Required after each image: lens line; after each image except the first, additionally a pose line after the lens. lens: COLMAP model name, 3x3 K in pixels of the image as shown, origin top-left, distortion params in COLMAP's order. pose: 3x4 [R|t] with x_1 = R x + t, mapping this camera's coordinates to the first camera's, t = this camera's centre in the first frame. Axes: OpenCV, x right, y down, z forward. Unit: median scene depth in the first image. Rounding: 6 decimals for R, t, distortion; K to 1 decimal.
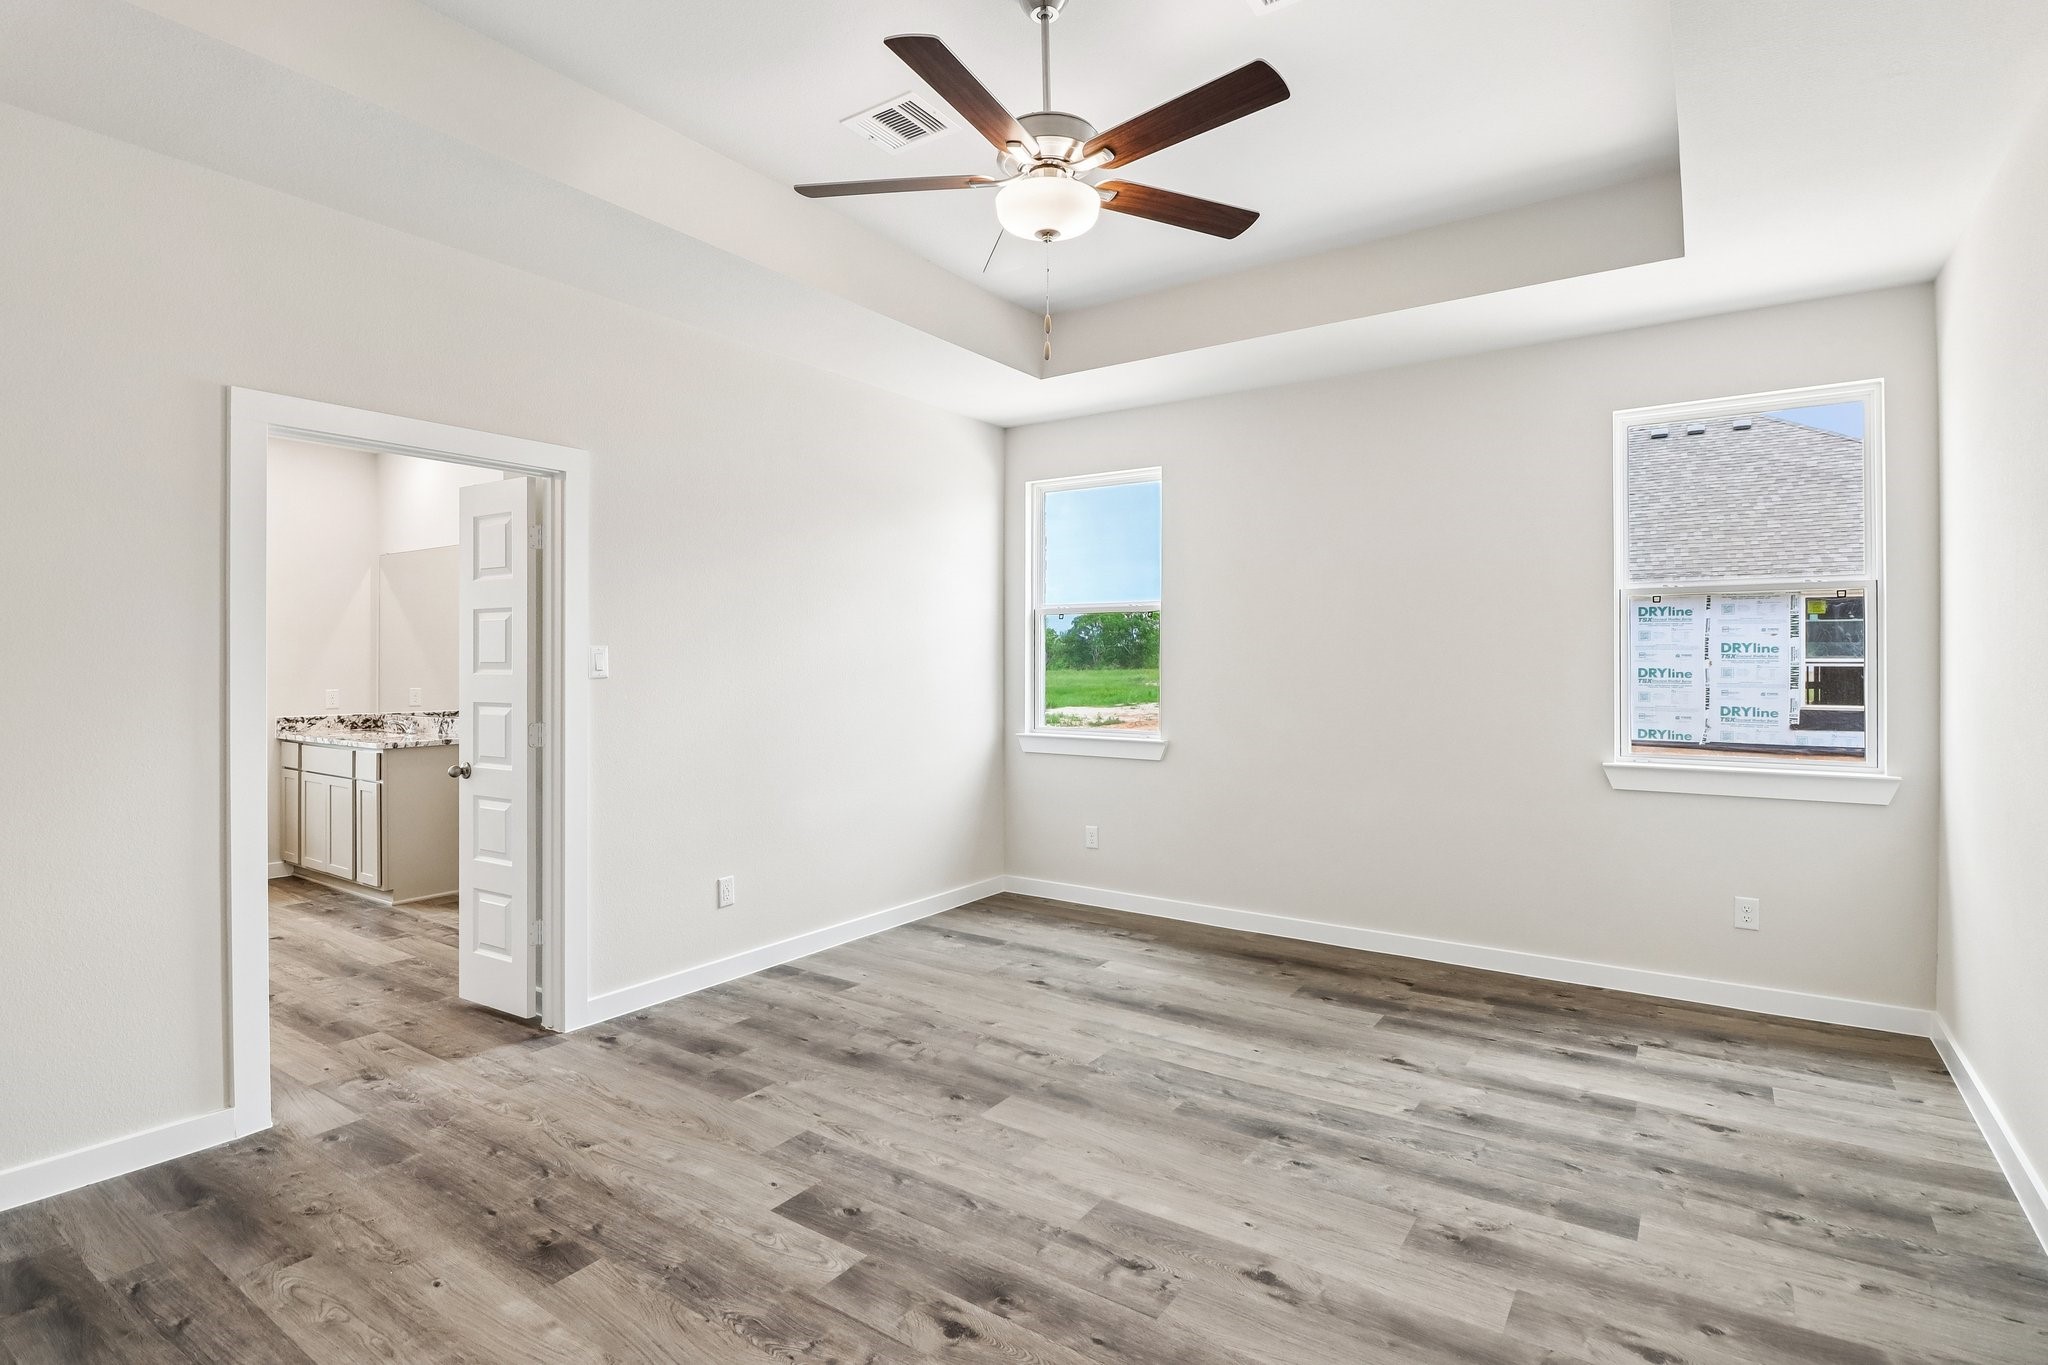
lens RADIAL K [[977.2, 0, 1019.0], [0, 977.2, 664.0], [0, 0, 1]] dist [0.003420, -0.013616]
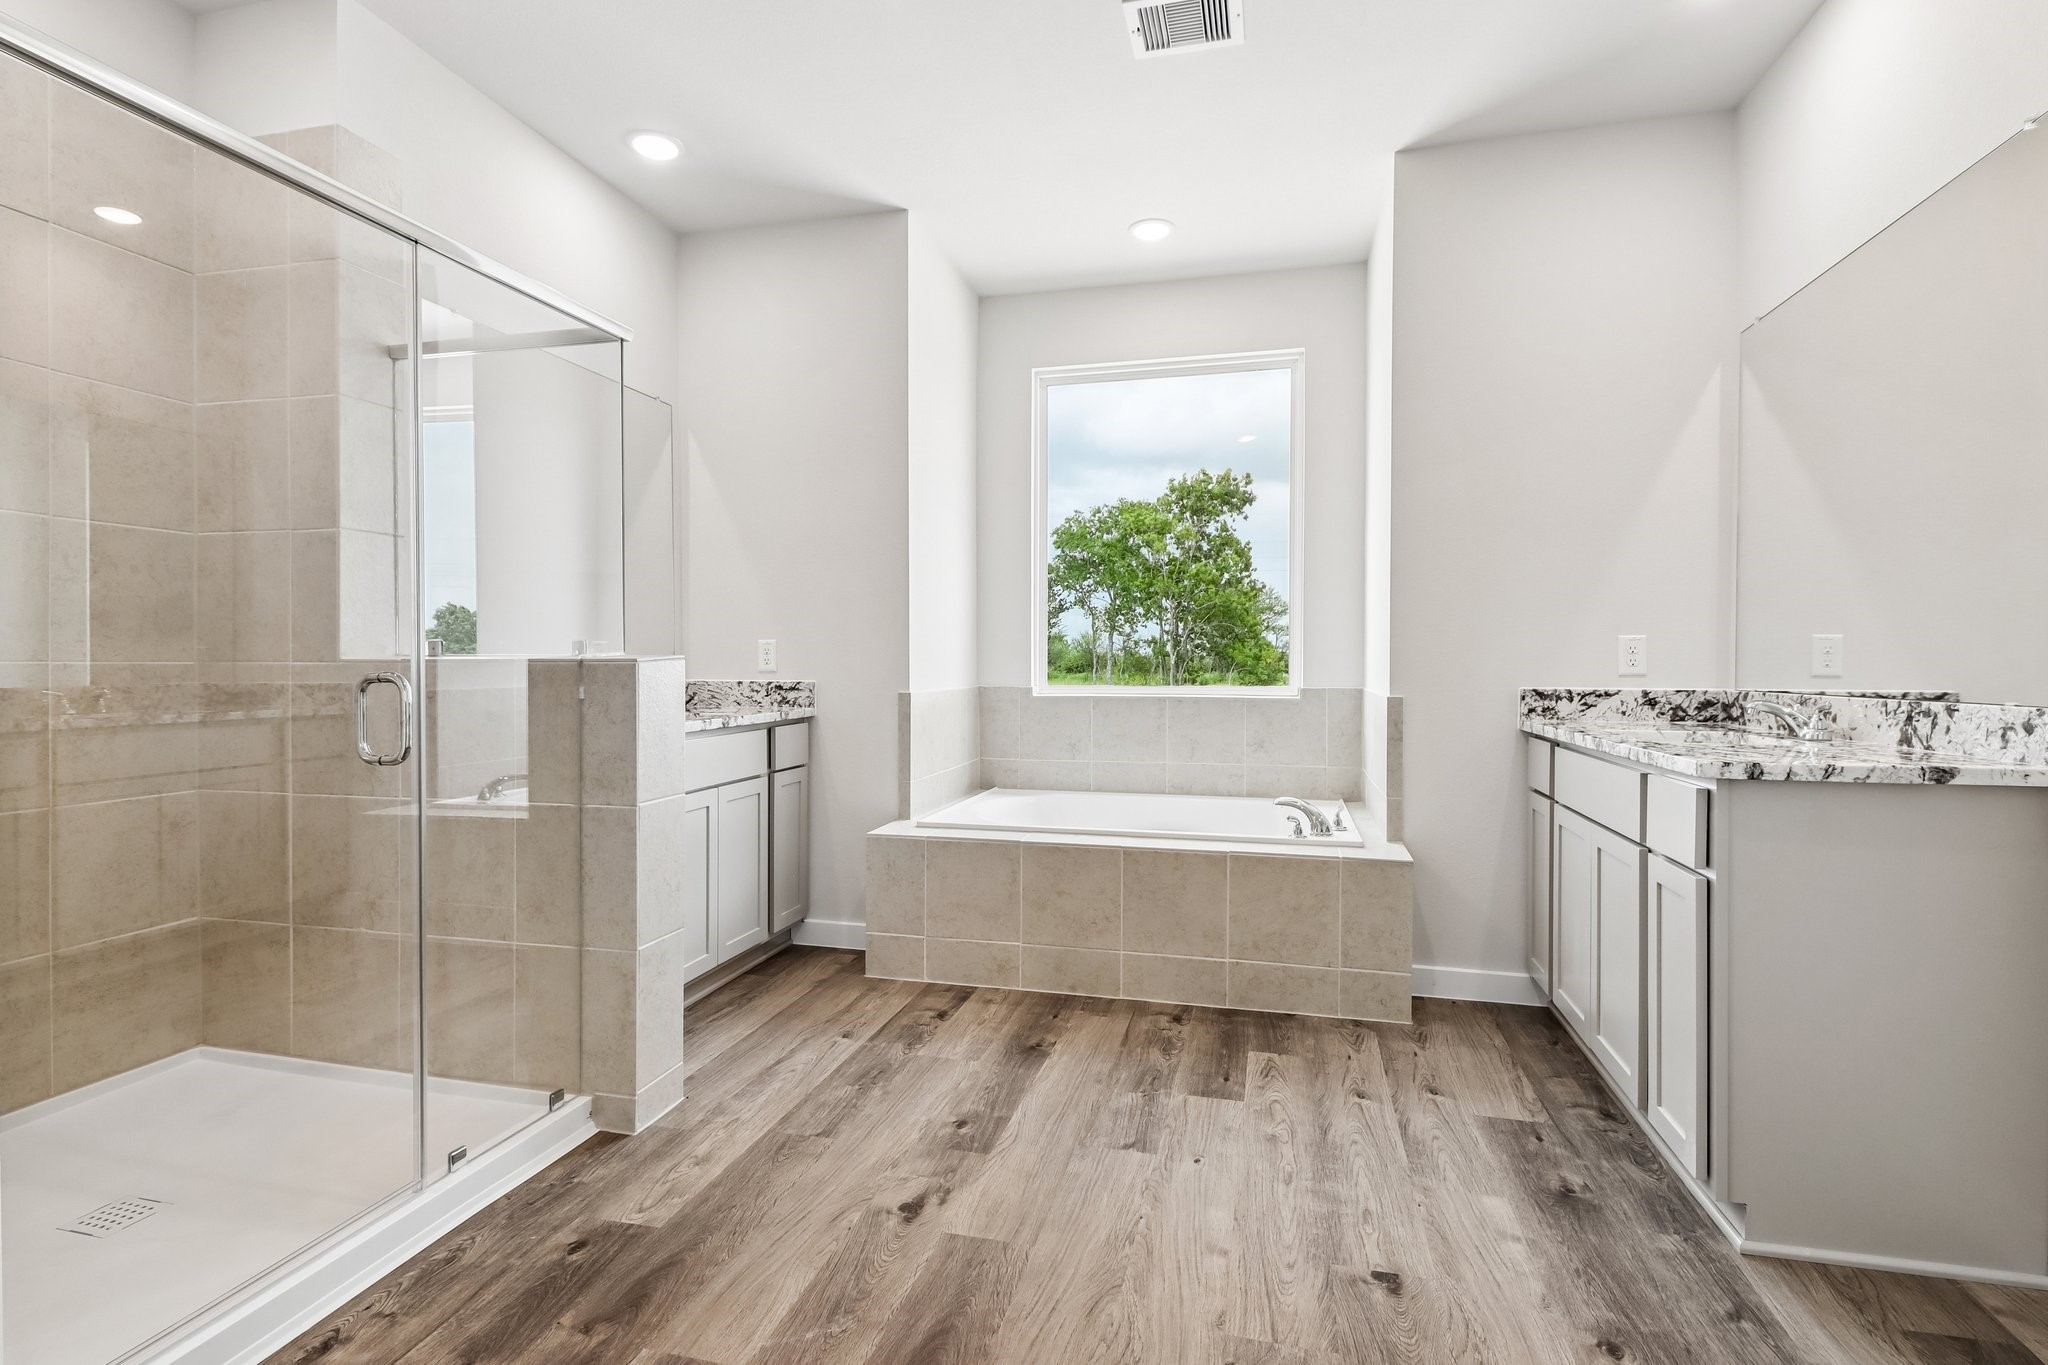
lens RADIAL K [[977.2, 0, 1019.0], [0, 977.2, 664.0], [0, 0, 1]] dist [0.003420, -0.013616]
pose [[0.313477, 0.000144, -0.949596, -0.648020], [-0.006153, 0.999979, -0.001879, 0.079442], [0.949576, 0.006432, 0.313471, 1.057493]]
